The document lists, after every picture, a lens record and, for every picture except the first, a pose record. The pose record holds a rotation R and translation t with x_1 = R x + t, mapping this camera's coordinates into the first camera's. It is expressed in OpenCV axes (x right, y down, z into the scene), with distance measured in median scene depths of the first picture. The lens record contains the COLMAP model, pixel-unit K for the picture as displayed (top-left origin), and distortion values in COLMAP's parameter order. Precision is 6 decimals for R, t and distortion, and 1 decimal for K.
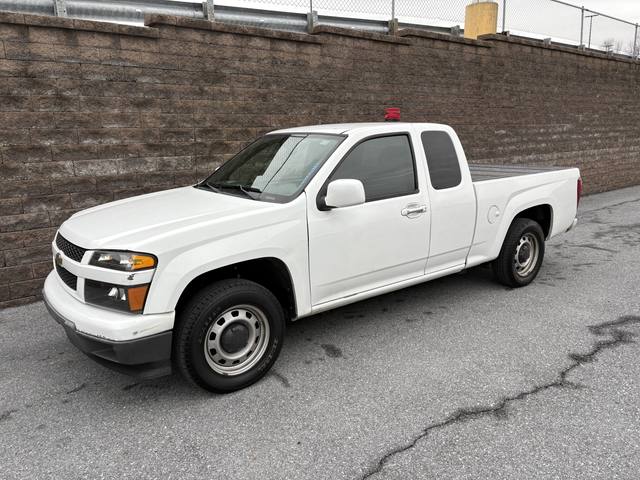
lens RADIAL K [[483.8, 0, 323.1], [0, 483.8, 241.2], [0, 0, 1]] dist [0.041789, -0.039062]
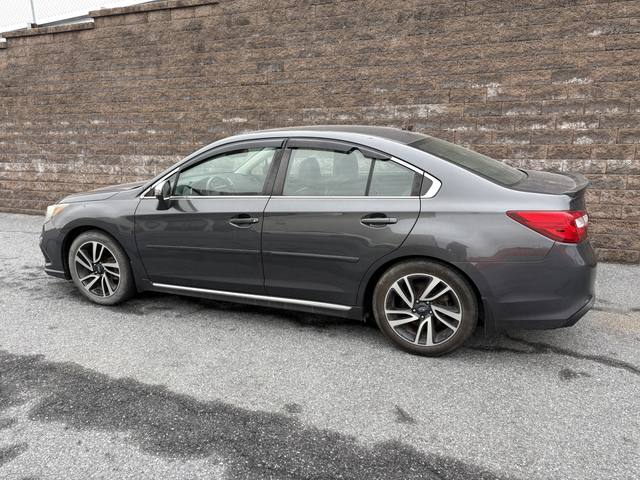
lens RADIAL K [[483.8, 0, 319.9], [0, 483.8, 243.1], [0, 0, 1]] dist [0.041789, -0.039062]
pose [[0.489704, 0.223973, -0.842631, 1.603577], [-0.179103, 0.971673, 0.154185, -0.273214], [0.853295, 0.075413, 0.515946, 1.130976]]
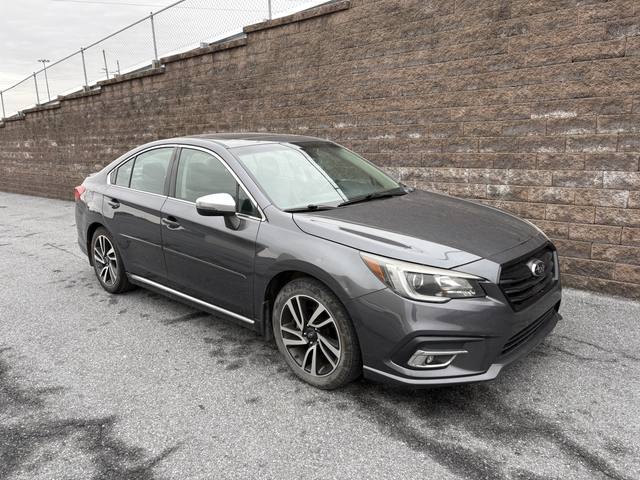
lens RADIAL K [[483.8, 0, 314.6], [0, 483.8, 238.9], [0, 0, 1]] dist [0.041789, -0.039062]
pose [[0.154258, 0.230247, -0.960828, 1.220452], [-0.175814, 0.963345, 0.202624, -0.247264], [0.972262, 0.137671, 0.189085, 1.054483]]
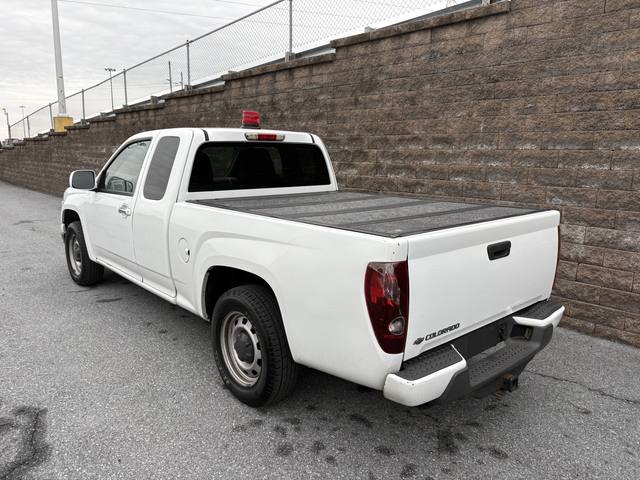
lens RADIAL K [[483.8, 0, 317.7], [0, 483.8, 241.5], [0, 0, 1]] dist [0.041789, -0.039062]
pose [[0.066985, 0.206872, -0.976072, 0.747401], [-0.229377, 0.955260, 0.186719, -0.174431], [0.971030, 0.211382, 0.111440, 0.771902]]
